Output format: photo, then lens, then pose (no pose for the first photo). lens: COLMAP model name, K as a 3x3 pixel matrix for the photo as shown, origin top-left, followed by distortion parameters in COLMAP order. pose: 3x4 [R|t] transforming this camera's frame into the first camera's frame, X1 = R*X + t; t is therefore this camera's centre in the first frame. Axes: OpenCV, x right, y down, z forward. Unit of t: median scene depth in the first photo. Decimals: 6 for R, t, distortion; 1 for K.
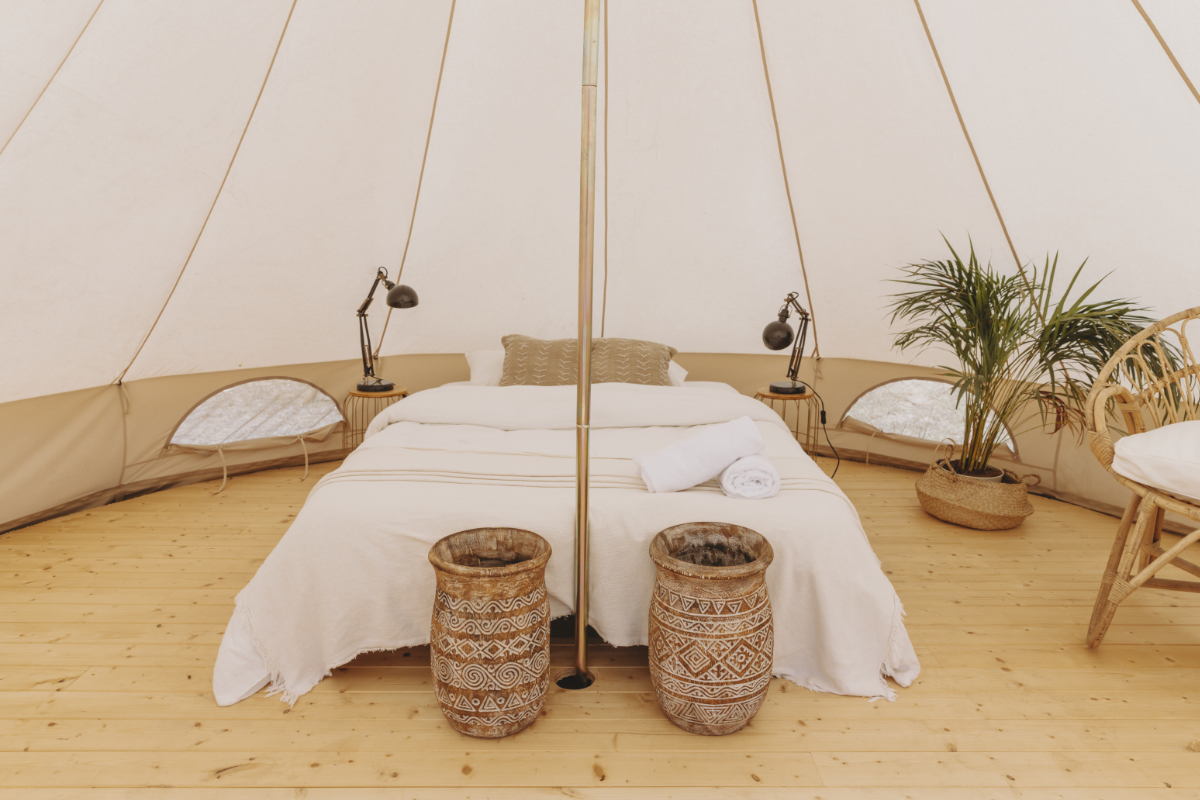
lens RADIAL K [[815.8, 0, 600.0], [0, 815.8, 400.0], [0, 0, 1]] dist [0.008451, 0.002414]
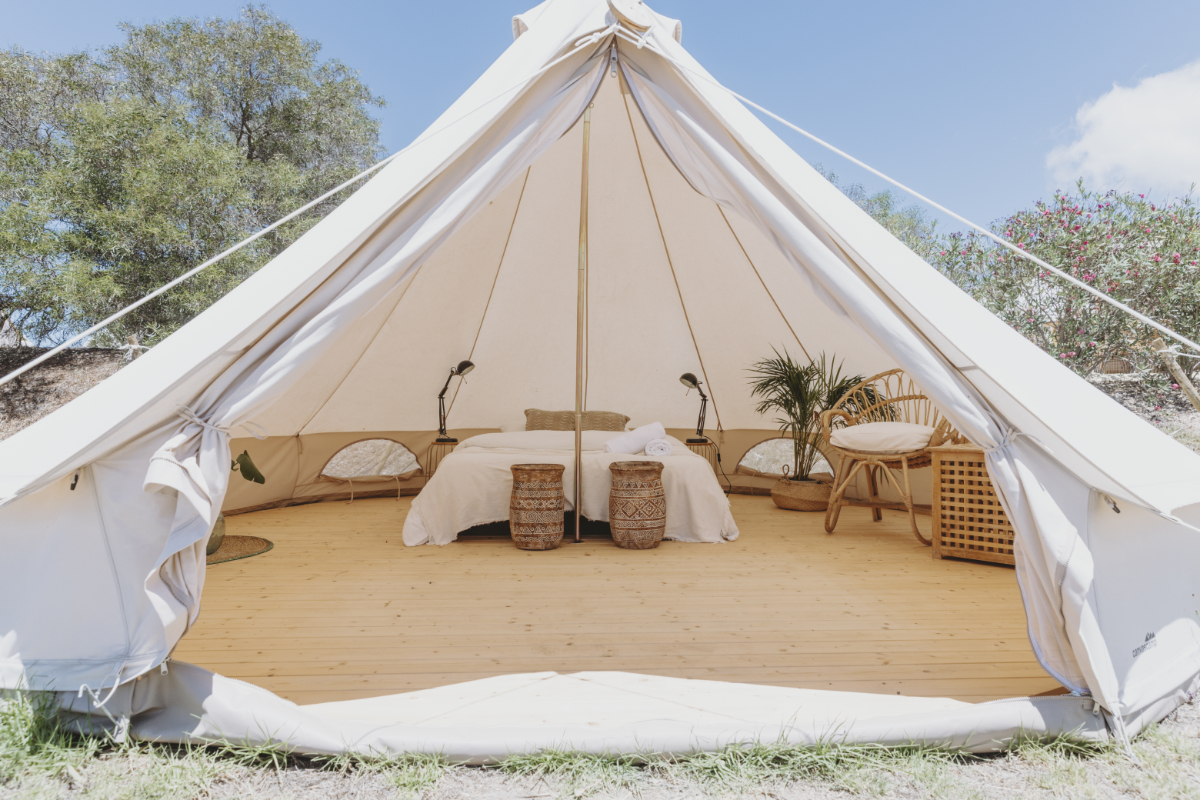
lens RADIAL K [[815.8, 0, 600.0], [0, 815.8, 400.0], [0, 0, 1]] dist [0.008451, 0.002414]
pose [[0.999592, -0.003420, 0.028341, -0.024373], [0.008964, 0.980190, -0.197859, 0.409190], [-0.027103, 0.198032, 0.979821, -1.121597]]
